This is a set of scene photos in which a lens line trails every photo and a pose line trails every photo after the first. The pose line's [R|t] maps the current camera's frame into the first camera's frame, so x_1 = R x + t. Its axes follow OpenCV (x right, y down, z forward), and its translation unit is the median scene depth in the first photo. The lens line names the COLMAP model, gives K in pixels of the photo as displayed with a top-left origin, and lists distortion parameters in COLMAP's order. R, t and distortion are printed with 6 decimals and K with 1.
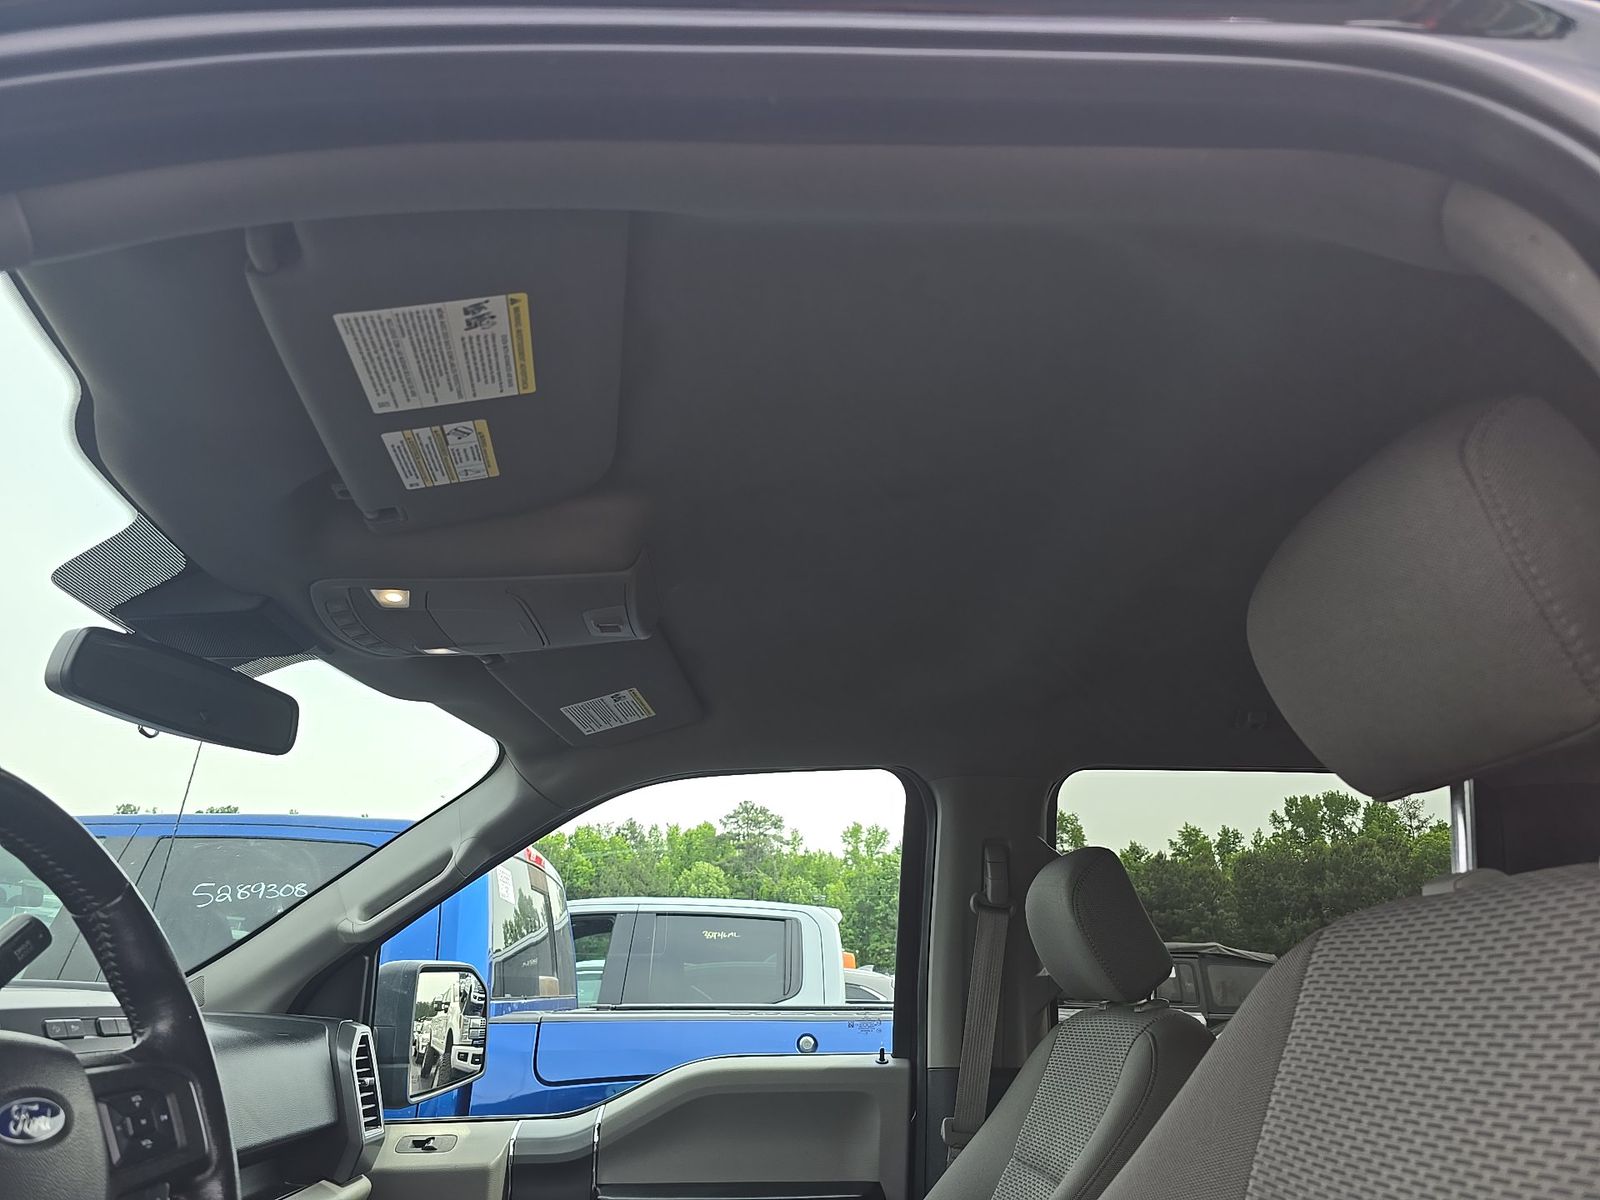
lens RADIAL K [[1070.6, 0, 803.2], [0, 1070.6, 601.0], [0, 0, 1]] dist [0.044408, -0.036070]
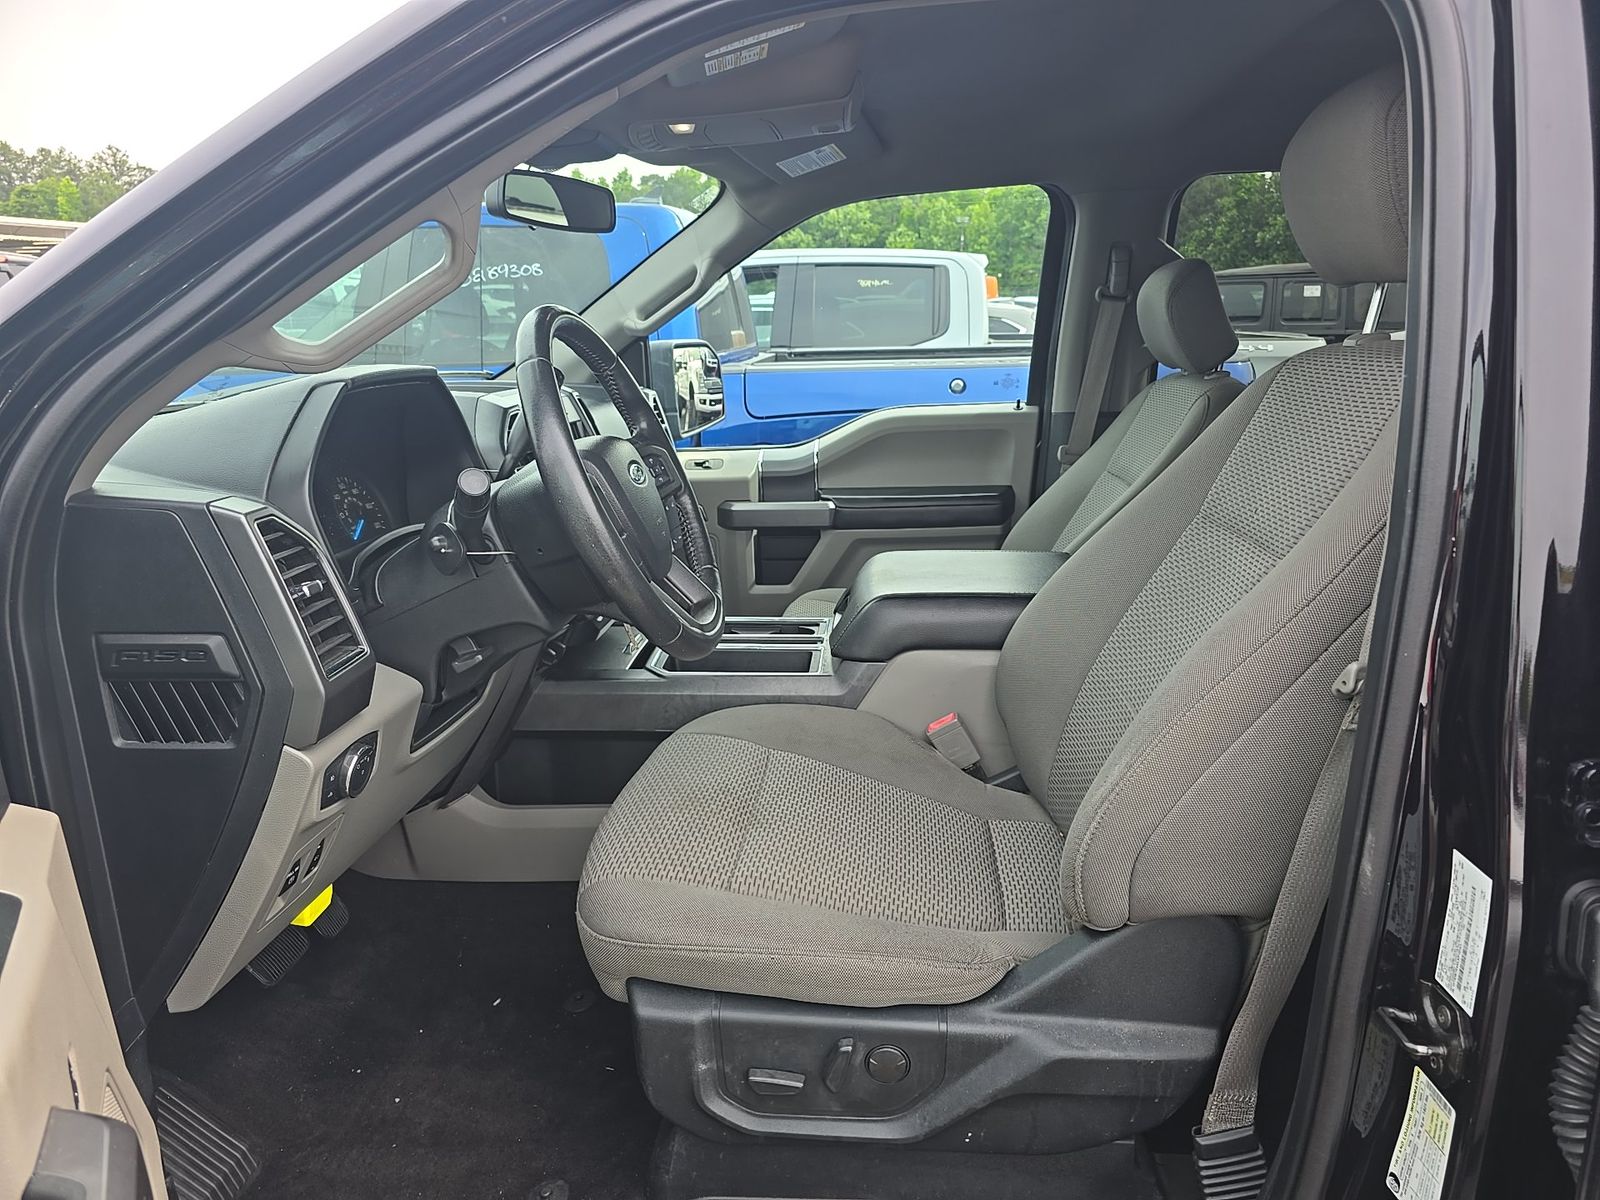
lens RADIAL K [[1070.6, 0, 799.1], [0, 1070.6, 614.2], [0, 0, 1]] dist [0.044408, -0.036070]
pose [[0.991407, 0.011488, -0.130308, -0.017942], [0.066422, 0.813958, 0.577113, -0.136709], [0.112695, -0.580810, 0.806201, -0.232837]]
